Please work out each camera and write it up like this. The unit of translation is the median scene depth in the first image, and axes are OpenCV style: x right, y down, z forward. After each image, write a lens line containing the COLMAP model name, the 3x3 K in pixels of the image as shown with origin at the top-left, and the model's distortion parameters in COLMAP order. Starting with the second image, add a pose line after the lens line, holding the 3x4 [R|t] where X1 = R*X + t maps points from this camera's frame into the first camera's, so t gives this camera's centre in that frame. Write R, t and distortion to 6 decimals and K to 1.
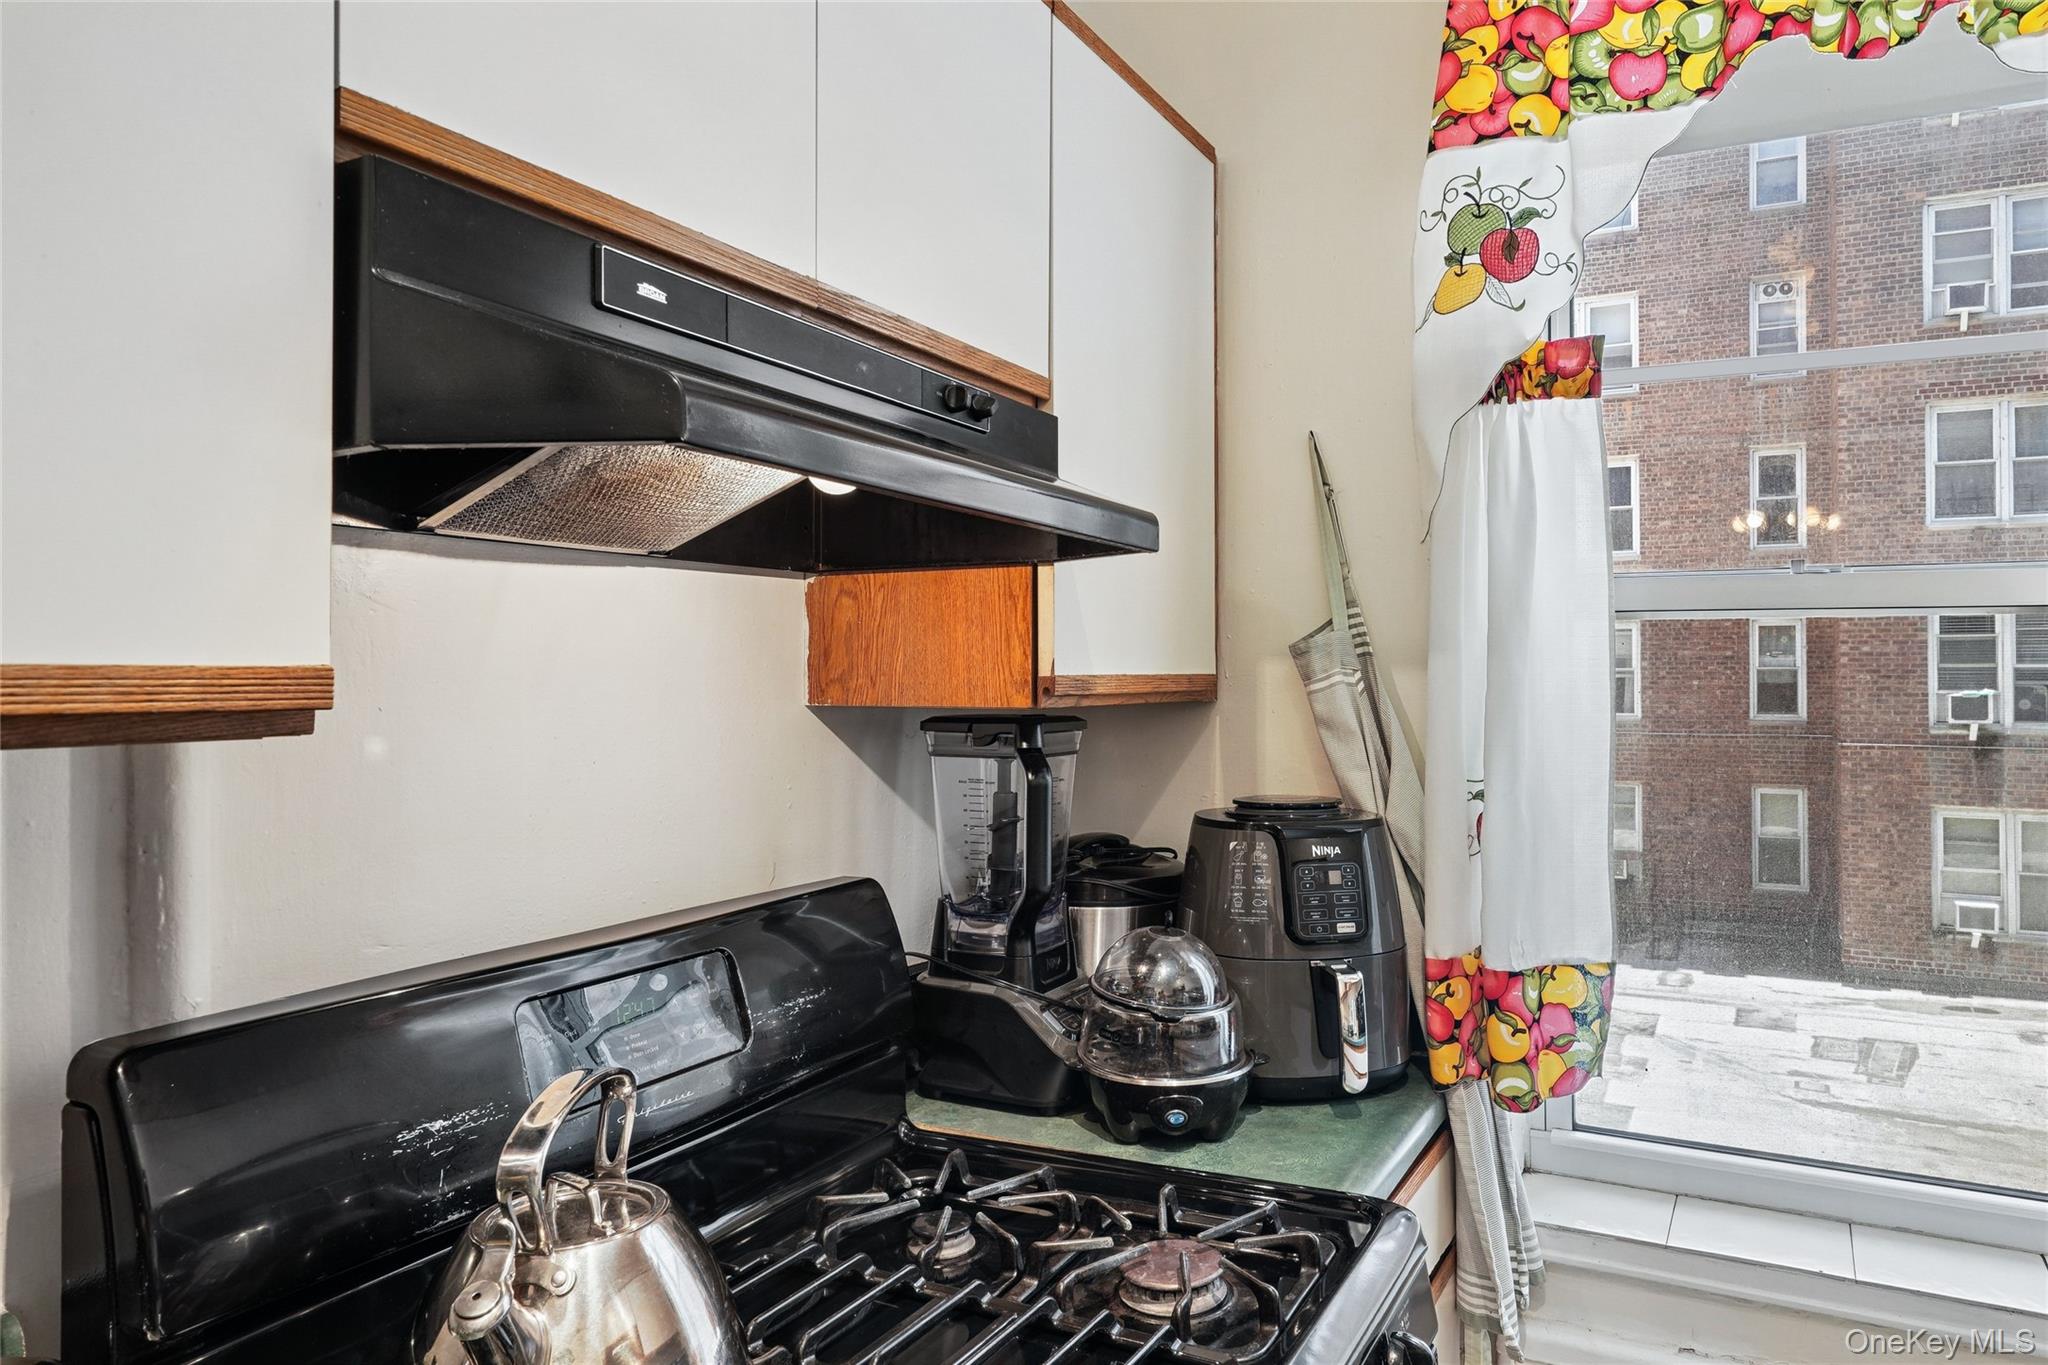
lens RADIAL K [[1295.5, 0, 1143.8], [0, 1295.5, 671.7], [0, 0, 1]] dist [0.006165, -0.001296]
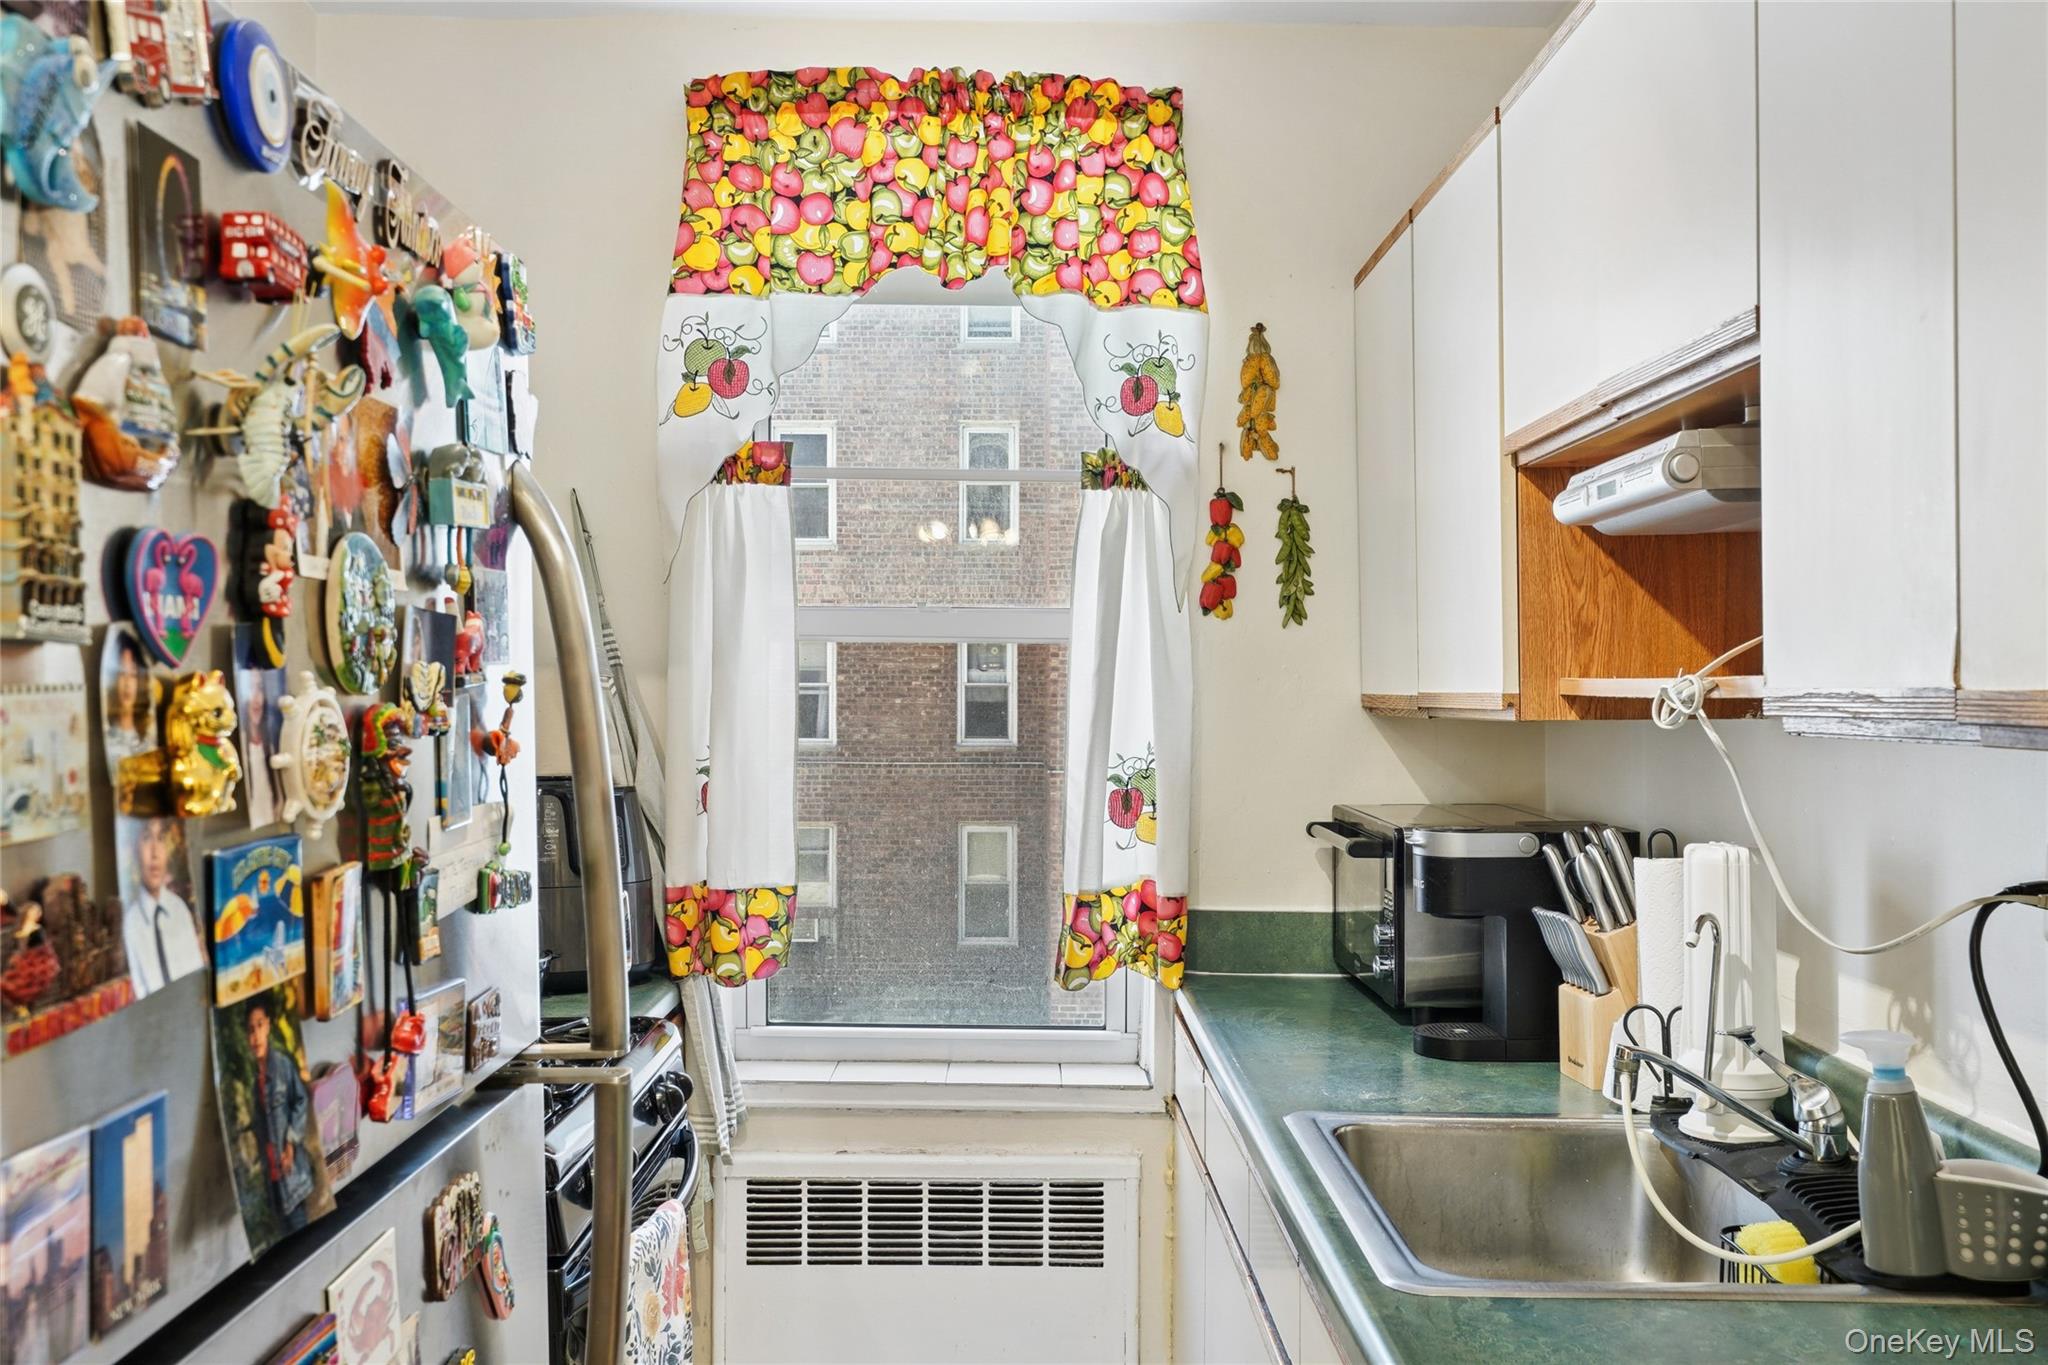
lens RADIAL K [[1910.0, 0, 1021.0], [0, 1910.0, 669.7], [0, 0, 1]] dist [-0.006917, 0.000000]
pose [[0.896381, 0.009583, 0.443181, -0.338935], [-0.005154, 0.999924, -0.011197, 0.011195], [-0.443255, 0.007753, 0.896362, -0.964959]]
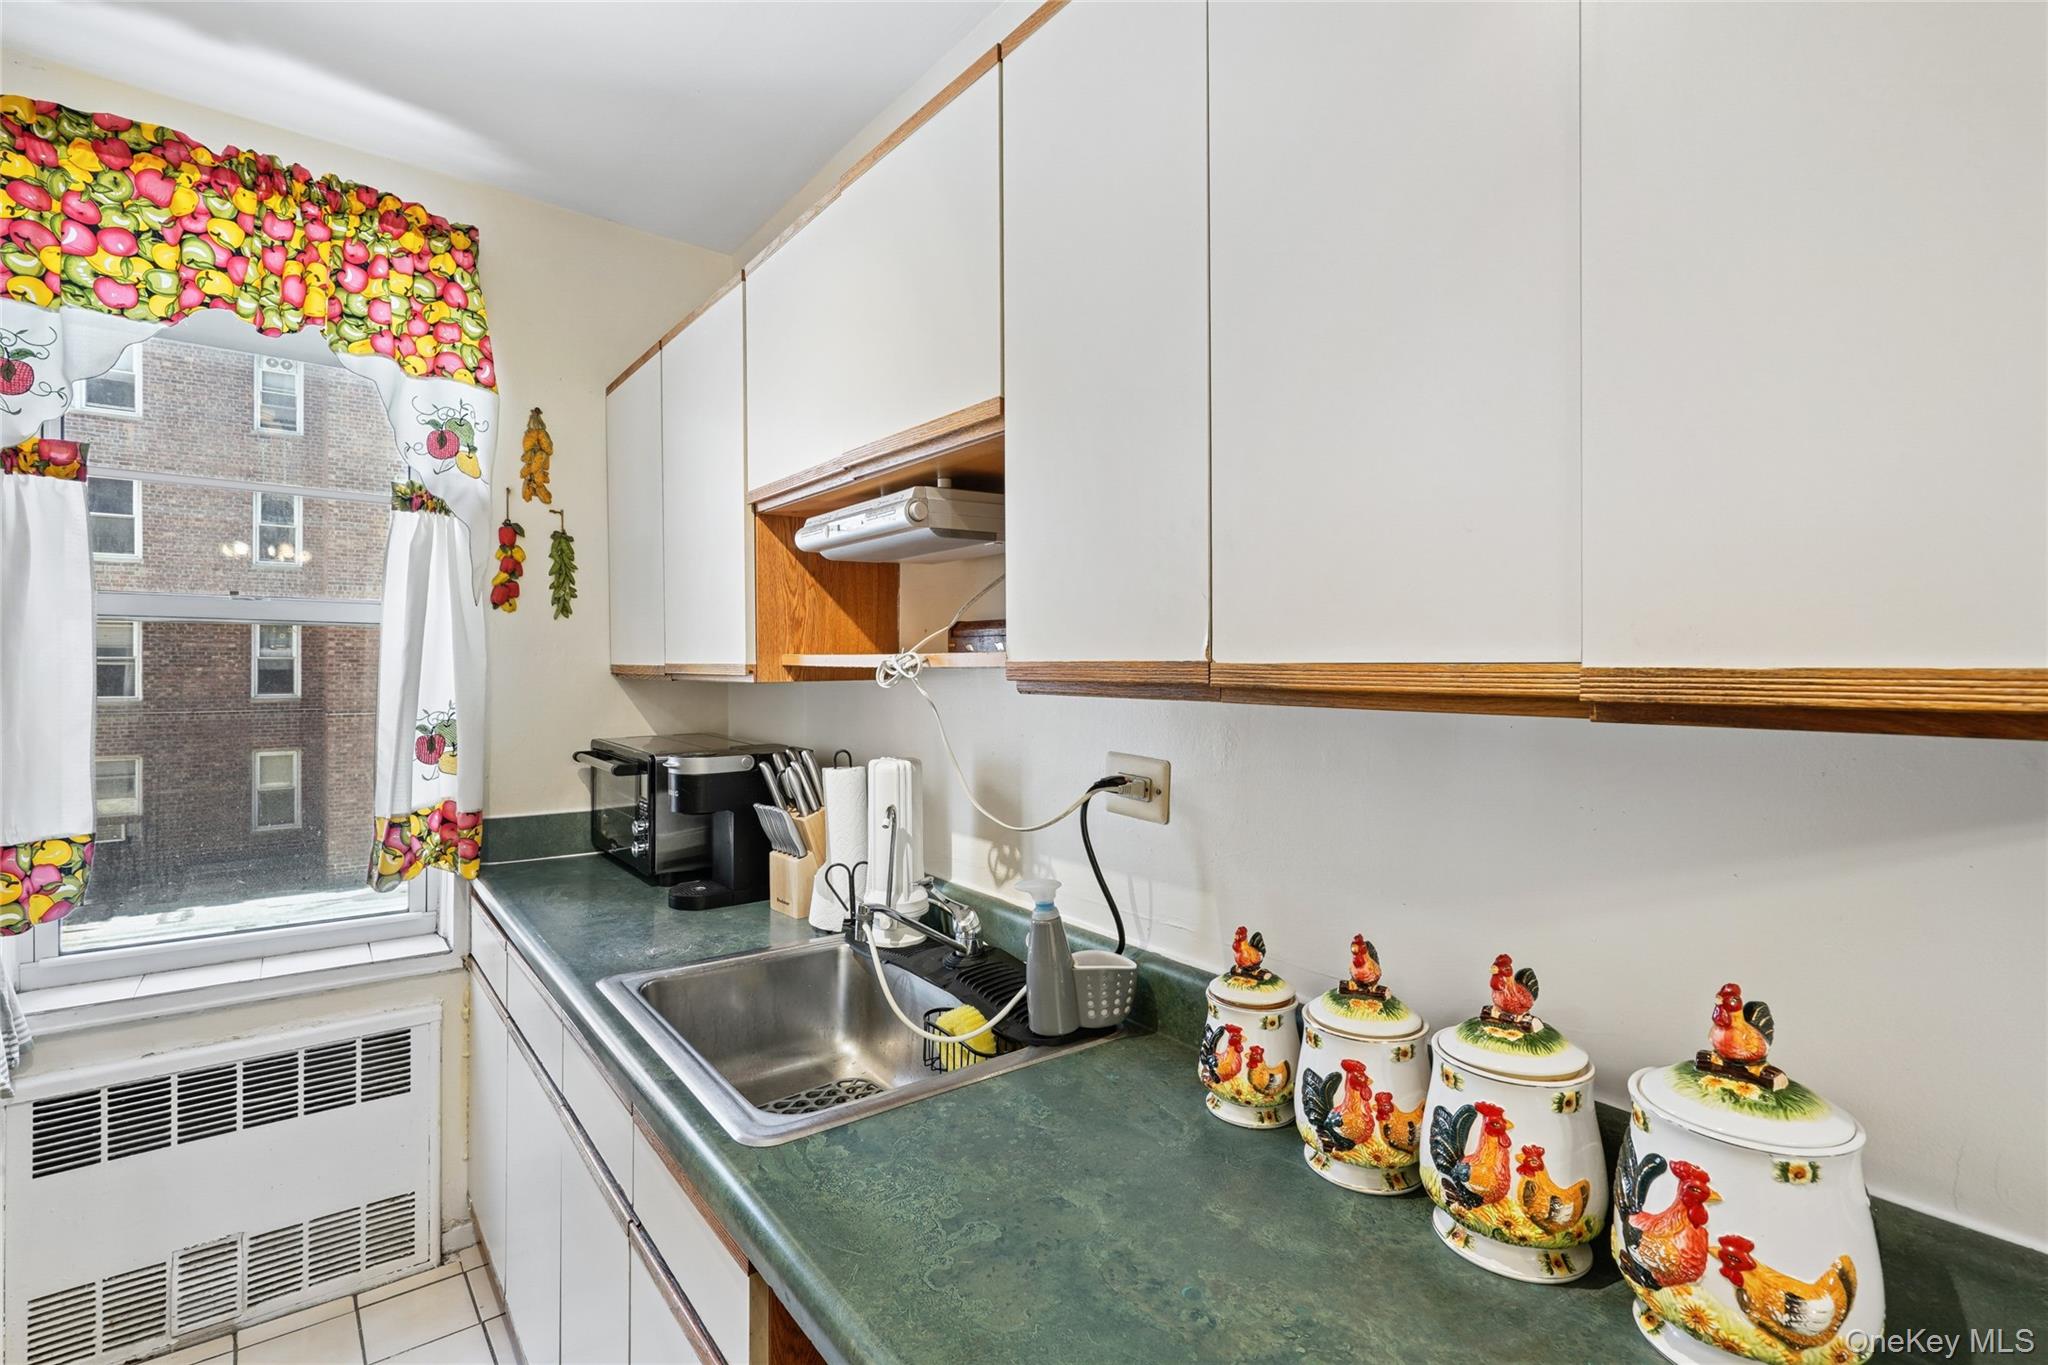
lens RADIAL K [[946.6, 0, 1011.9], [0, 946.6, 662.1], [0, 0, 1]] dist [-0.005987, 0.003239]
pose [[0.447056, 0.004992, 0.894492, -0.176831], [-0.004258, 0.999985, -0.003452, 0.010704], [-0.894496, -0.002265, 0.447070, -0.539871]]
